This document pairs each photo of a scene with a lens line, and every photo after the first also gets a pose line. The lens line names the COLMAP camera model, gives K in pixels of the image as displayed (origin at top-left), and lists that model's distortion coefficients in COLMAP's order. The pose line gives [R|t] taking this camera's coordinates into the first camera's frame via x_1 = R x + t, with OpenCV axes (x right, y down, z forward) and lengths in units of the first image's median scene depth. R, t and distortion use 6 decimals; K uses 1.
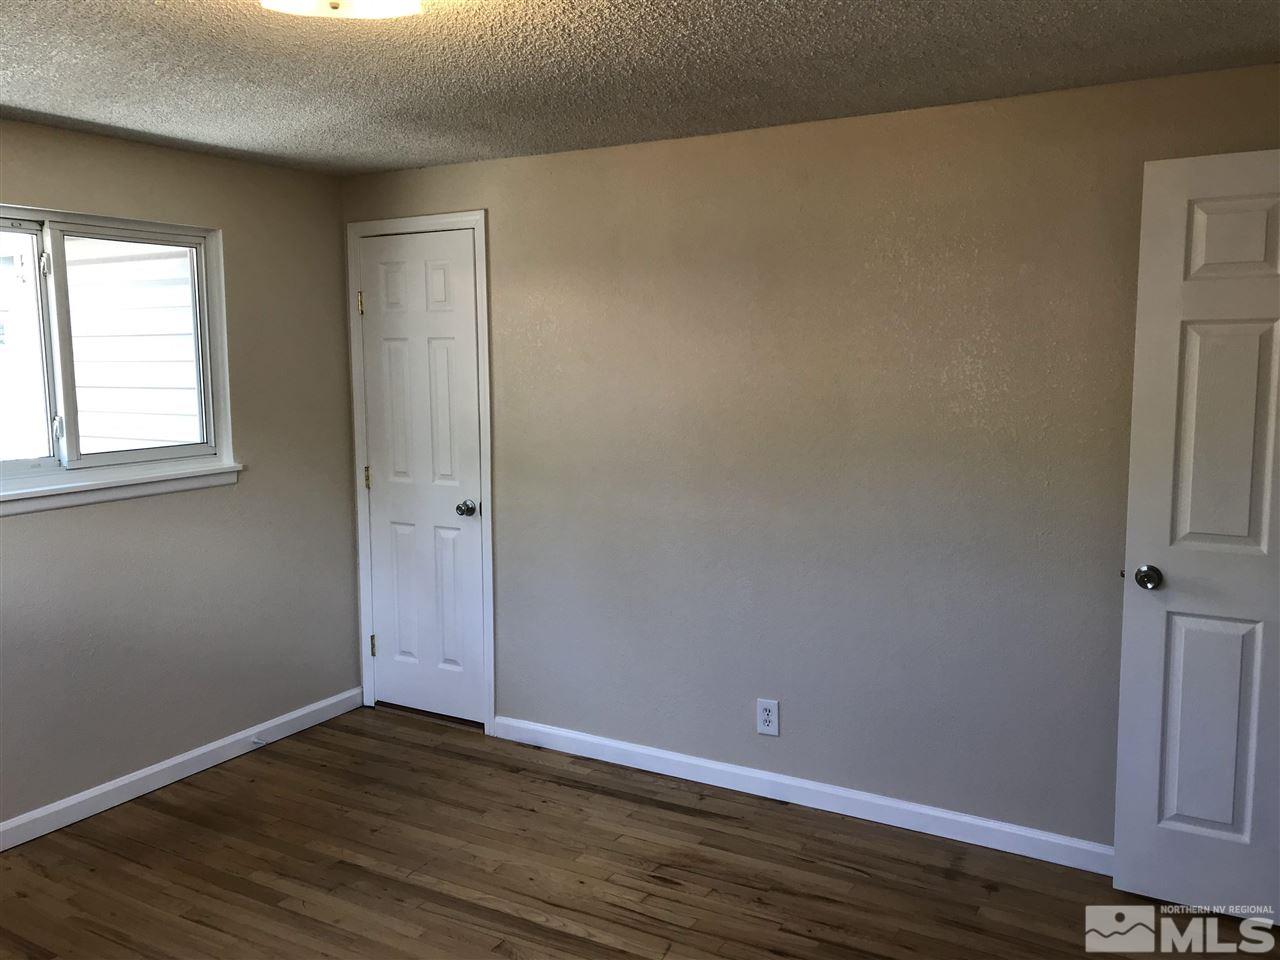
lens RADIAL K [[1047.2, 0, 637.9], [0, 1047.2, 476.6], [0, 0, 1]] dist [0.050656, -0.056515]
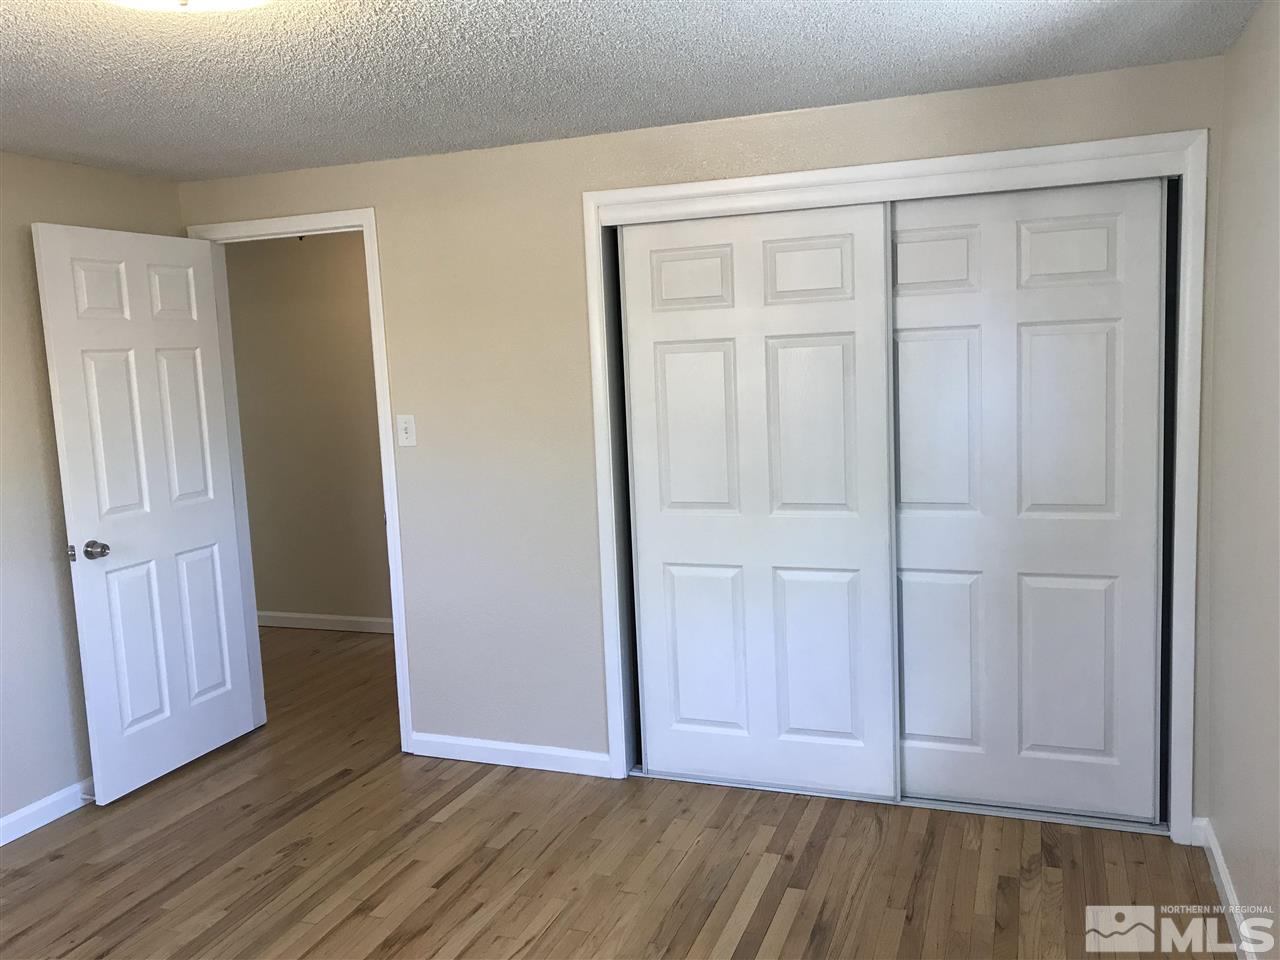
lens RADIAL K [[1047.2, 0, 637.4], [0, 1047.2, 482.2], [0, 0, 1]] dist [0.050656, -0.056515]
pose [[-0.177549, -0.113219, 0.977578, -0.882613], [0.156794, 0.977416, 0.141678, -0.063344], [-0.971541, 0.178433, -0.155787, 0.548167]]
